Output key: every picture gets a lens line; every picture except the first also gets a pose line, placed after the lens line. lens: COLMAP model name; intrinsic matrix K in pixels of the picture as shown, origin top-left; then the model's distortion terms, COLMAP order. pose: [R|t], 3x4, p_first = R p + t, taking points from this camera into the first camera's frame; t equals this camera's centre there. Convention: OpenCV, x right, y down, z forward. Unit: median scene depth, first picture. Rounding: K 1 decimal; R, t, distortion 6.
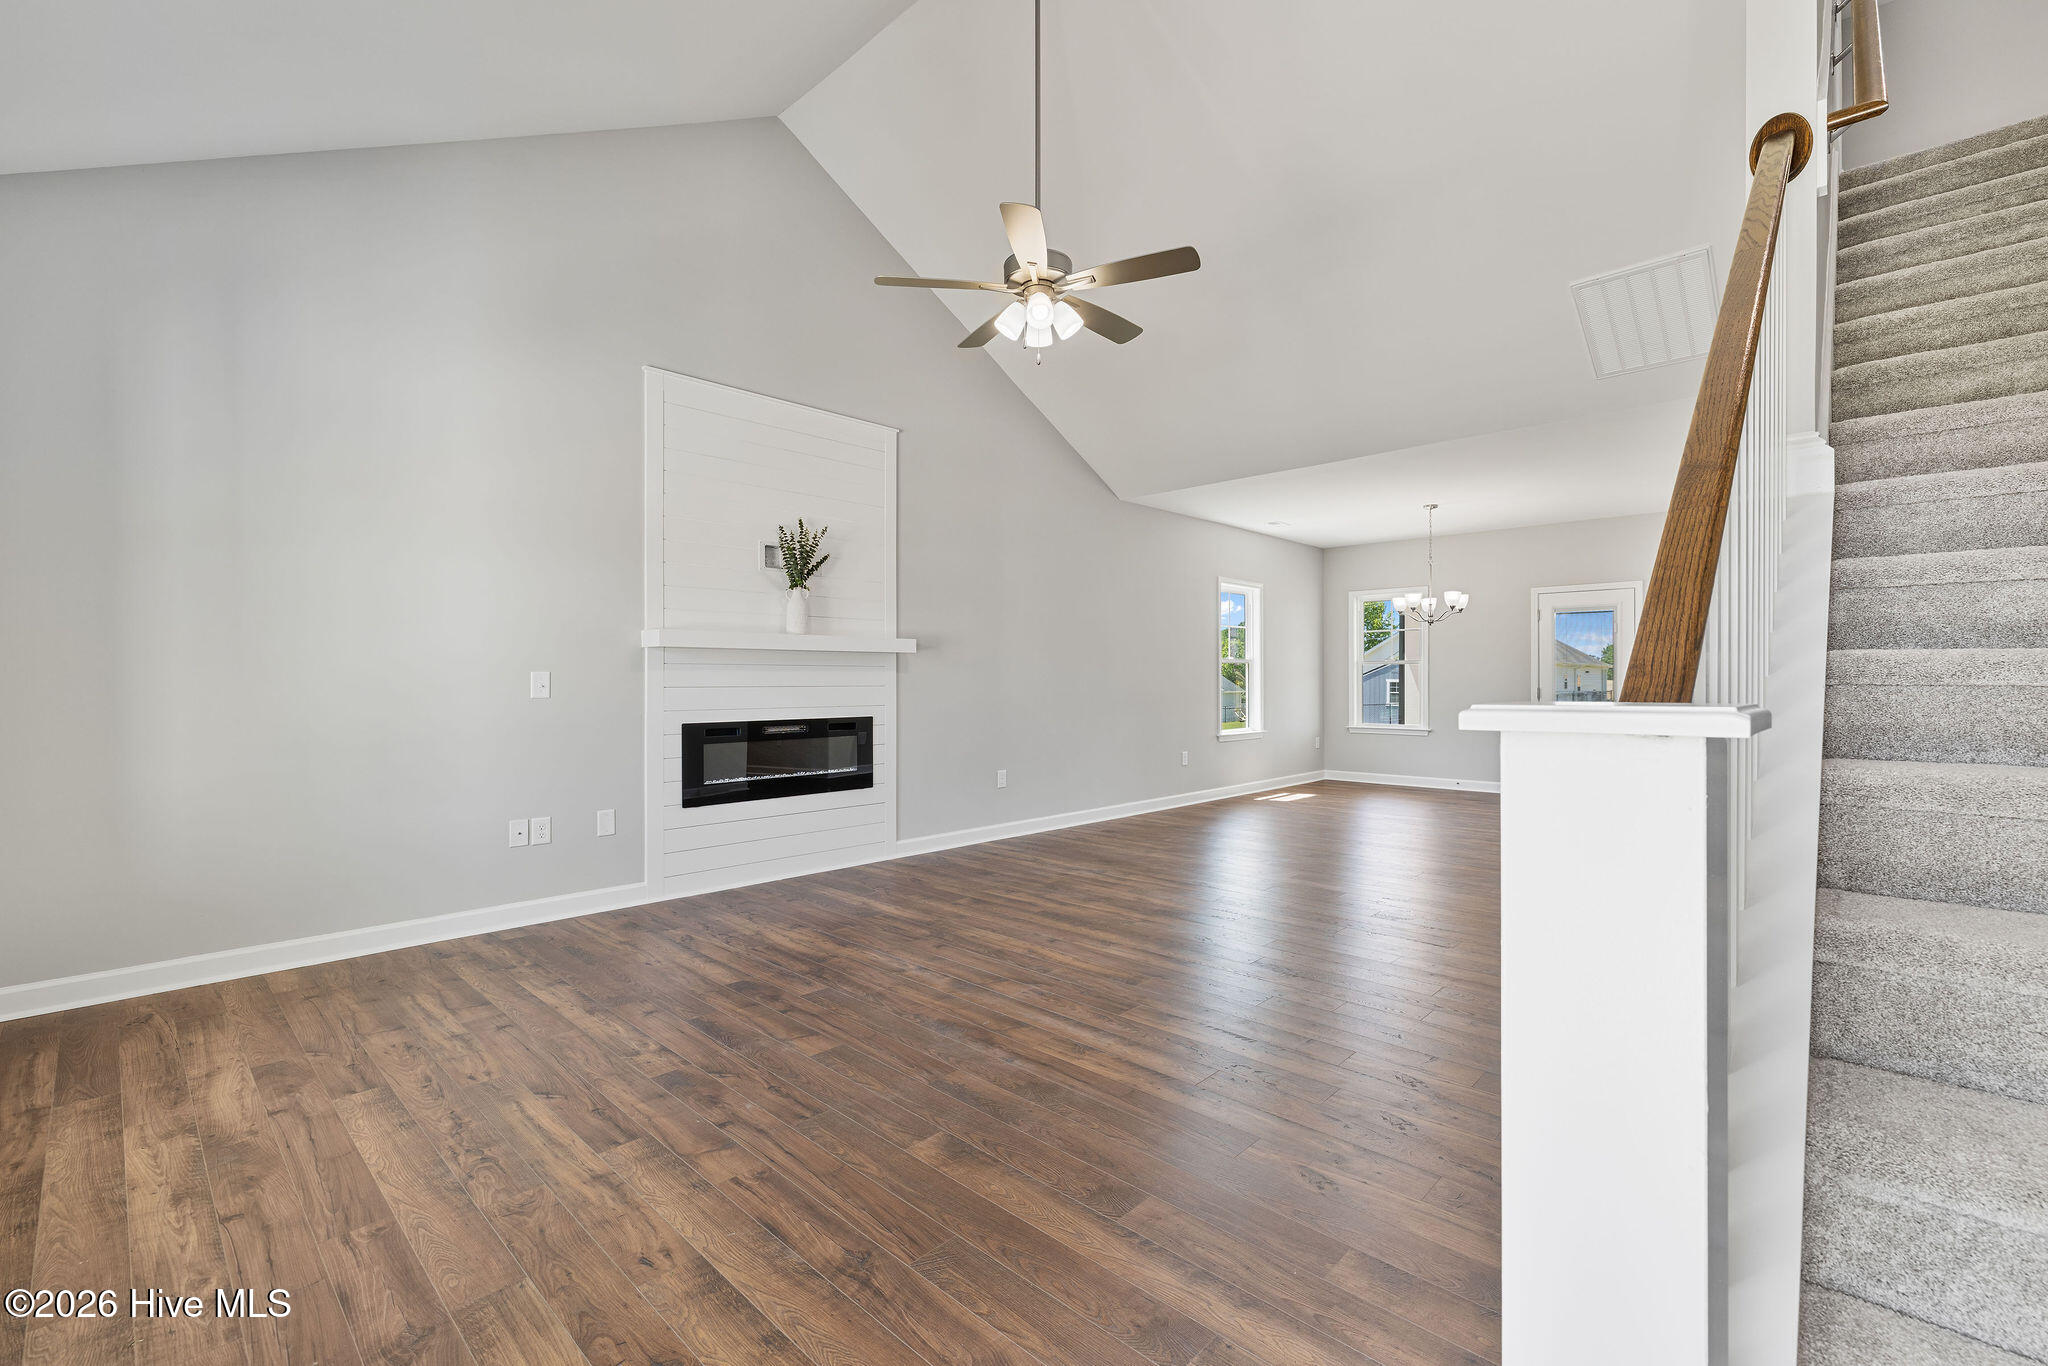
lens RADIAL K [[889.6, 0, 1024.0], [0, 889.6, 683.0], [0, 0, 1]] dist [-0.060986, -0.000056]
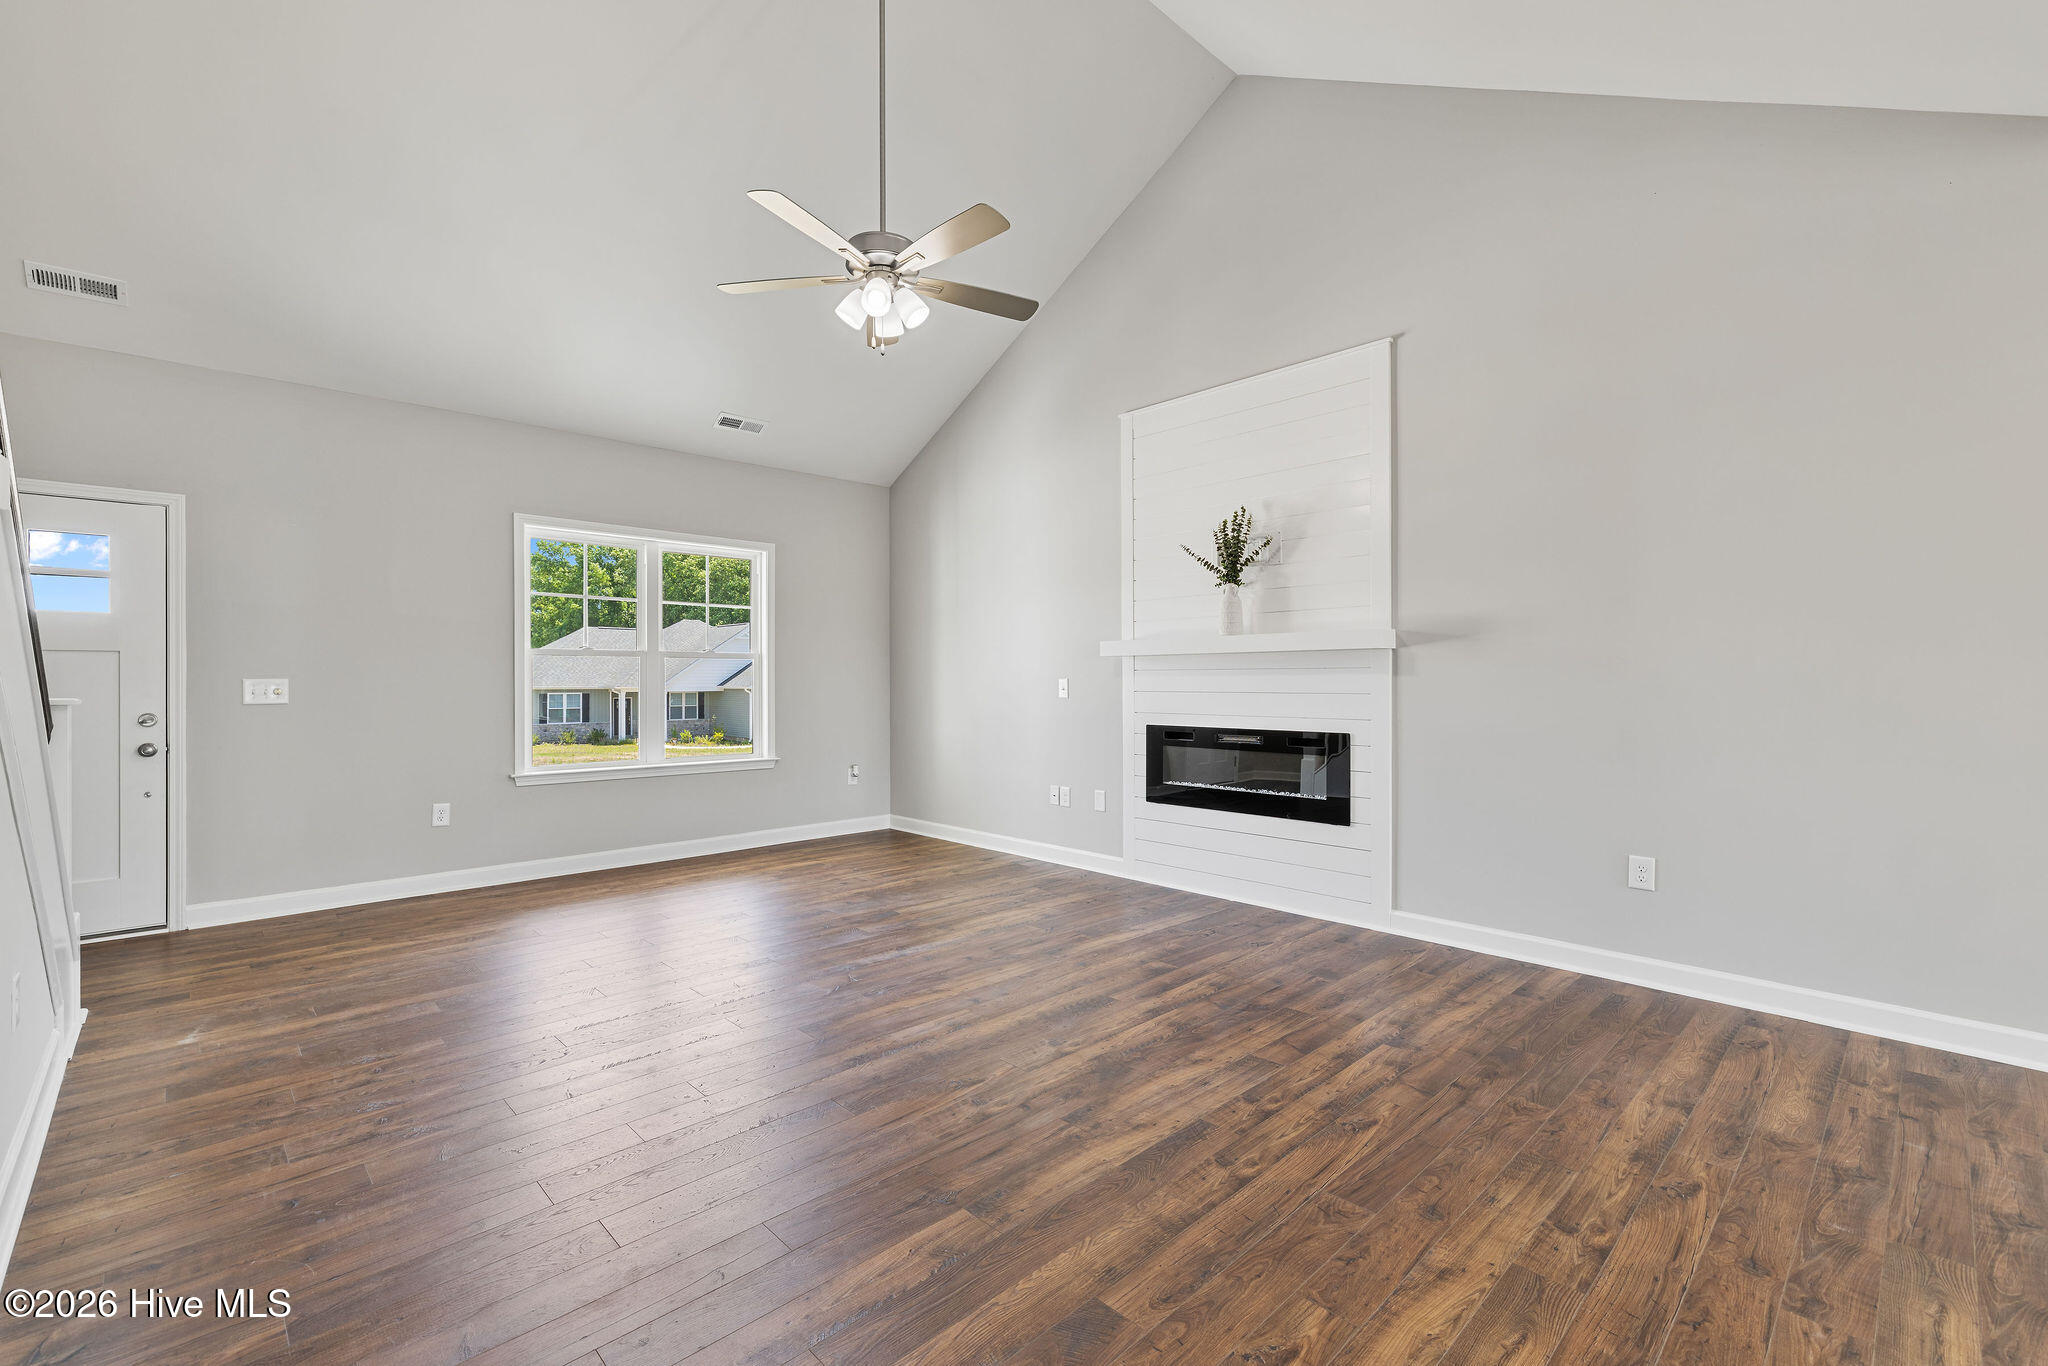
lens RADIAL K [[865.3, 0, 1024.0], [0, 865.3, 683.0], [0, 0, 1]] dist [0.021189, 0.000040]
pose [[-0.041481, 0.002673, -0.999136, 0.689902], [-0.002107, 0.999994, 0.002763, -0.008583], [0.999137, 0.002220, -0.041475, 0.877823]]
